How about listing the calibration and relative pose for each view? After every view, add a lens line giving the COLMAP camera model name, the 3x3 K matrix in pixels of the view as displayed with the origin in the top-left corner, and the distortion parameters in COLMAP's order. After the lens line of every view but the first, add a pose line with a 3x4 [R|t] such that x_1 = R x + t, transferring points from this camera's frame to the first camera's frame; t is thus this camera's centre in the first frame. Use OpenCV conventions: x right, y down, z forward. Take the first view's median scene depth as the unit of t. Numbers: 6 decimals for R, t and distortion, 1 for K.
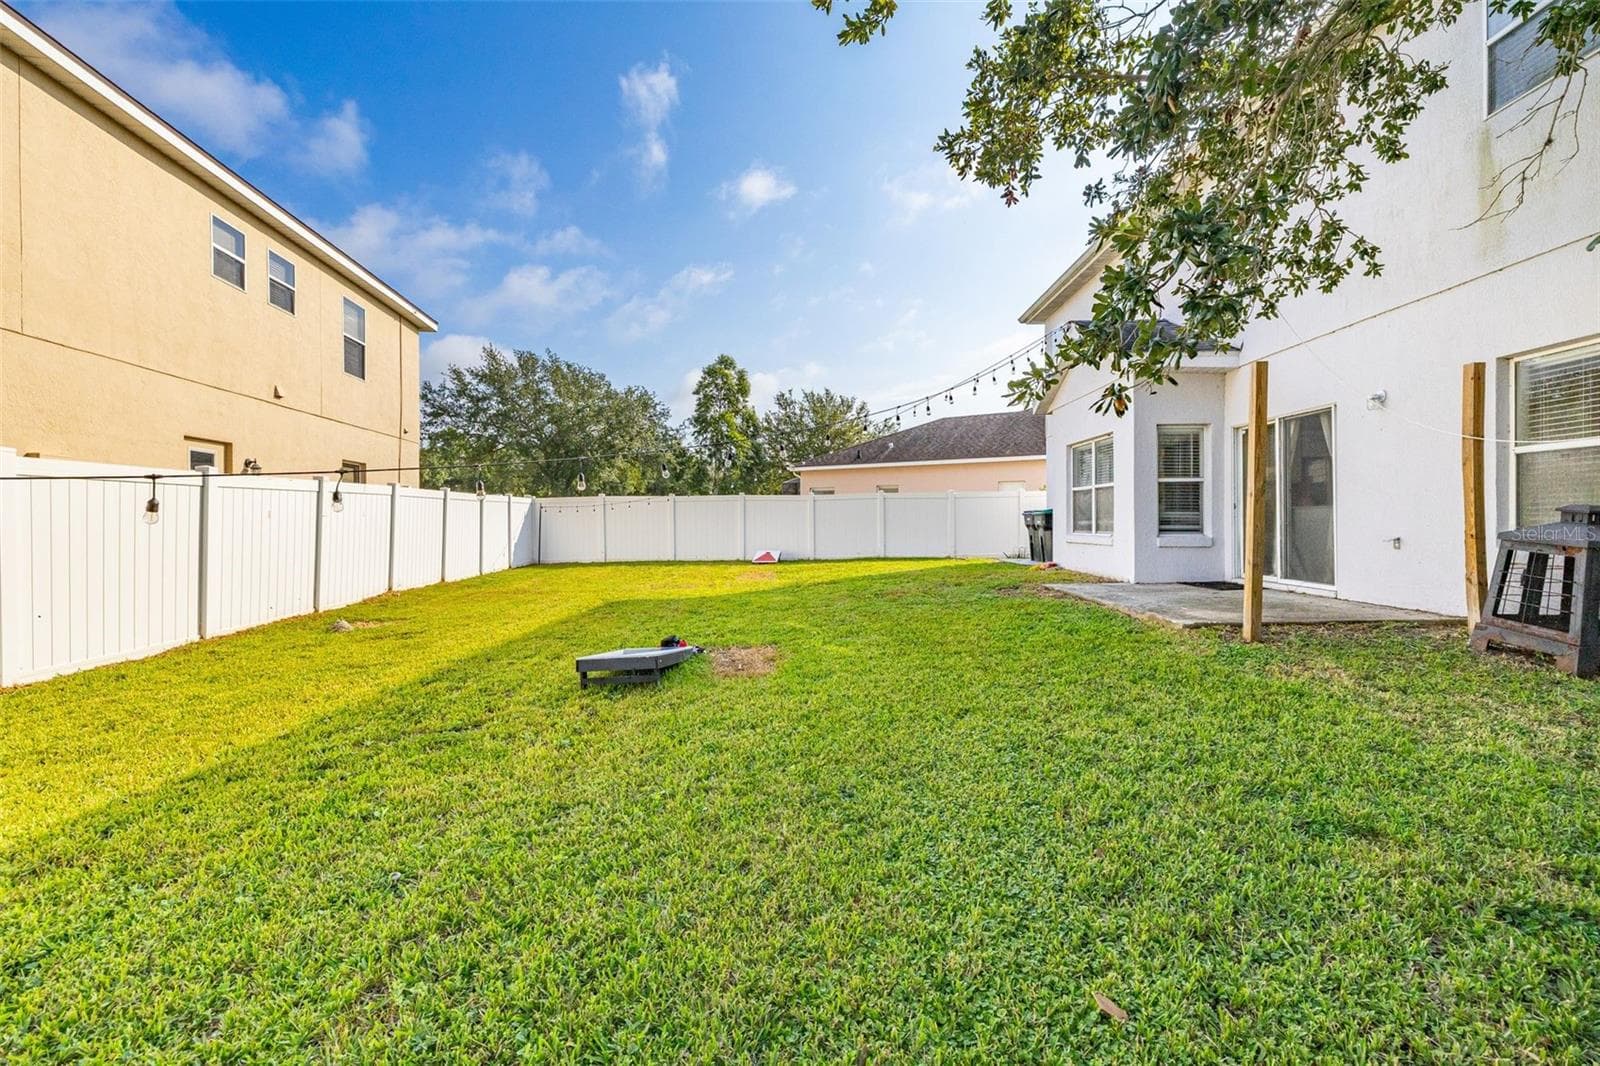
lens RADIAL K [[678.4, 0, 799.7], [0, 678.4, 524.2], [0, 0, 1]] dist [0.001392, 0.000226]
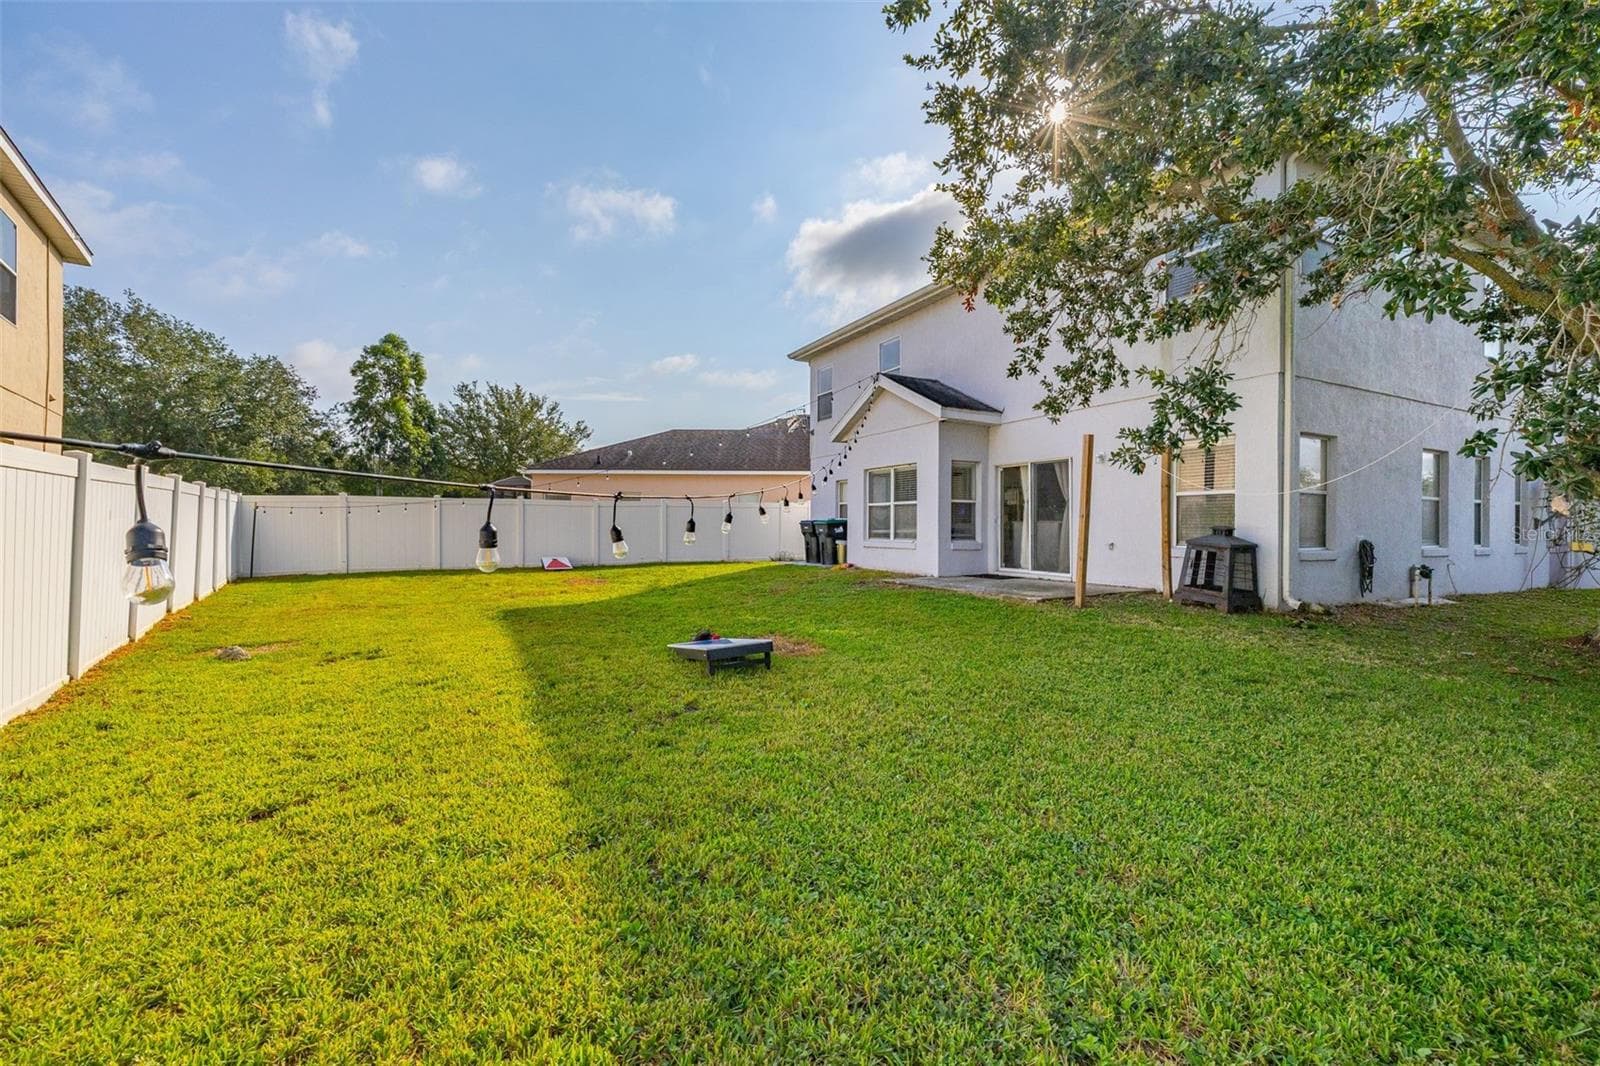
lens RADIAL K [[675.3, 0, 800.0], [0, 675.3, 533.0], [0, 0, 1]] dist [0.000961, 0.000236]
pose [[0.874141, 0.004640, 0.485649, -0.215213], [-0.007012, 0.999971, 0.003066, -0.001258], [-0.485621, -0.006085, 0.874148, -0.023470]]
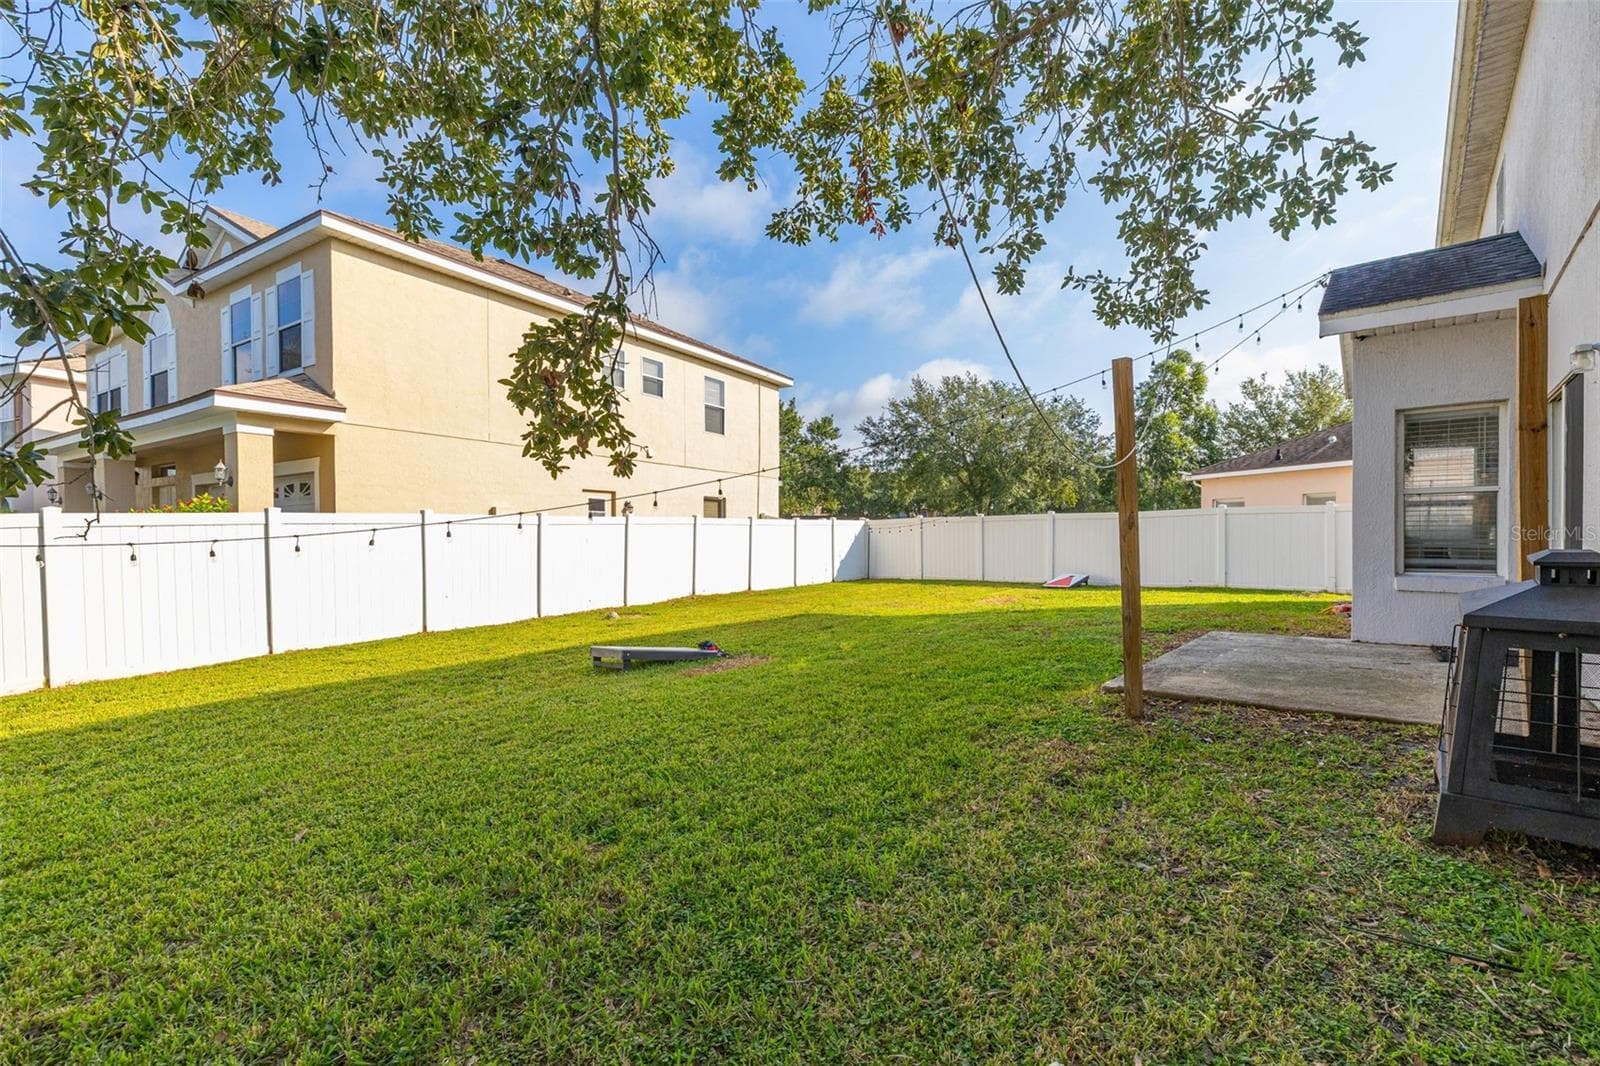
lens RADIAL K [[692.4, 0, 796.6], [0, 692.4, 549.1], [0, 0, 1]] dist [0.002039, 0.000121]
pose [[0.767408, 0.011200, -0.641062, 0.273345], [-0.001106, 0.999869, 0.016144, -0.010037], [0.641158, -0.011680, 0.767320, 0.043971]]
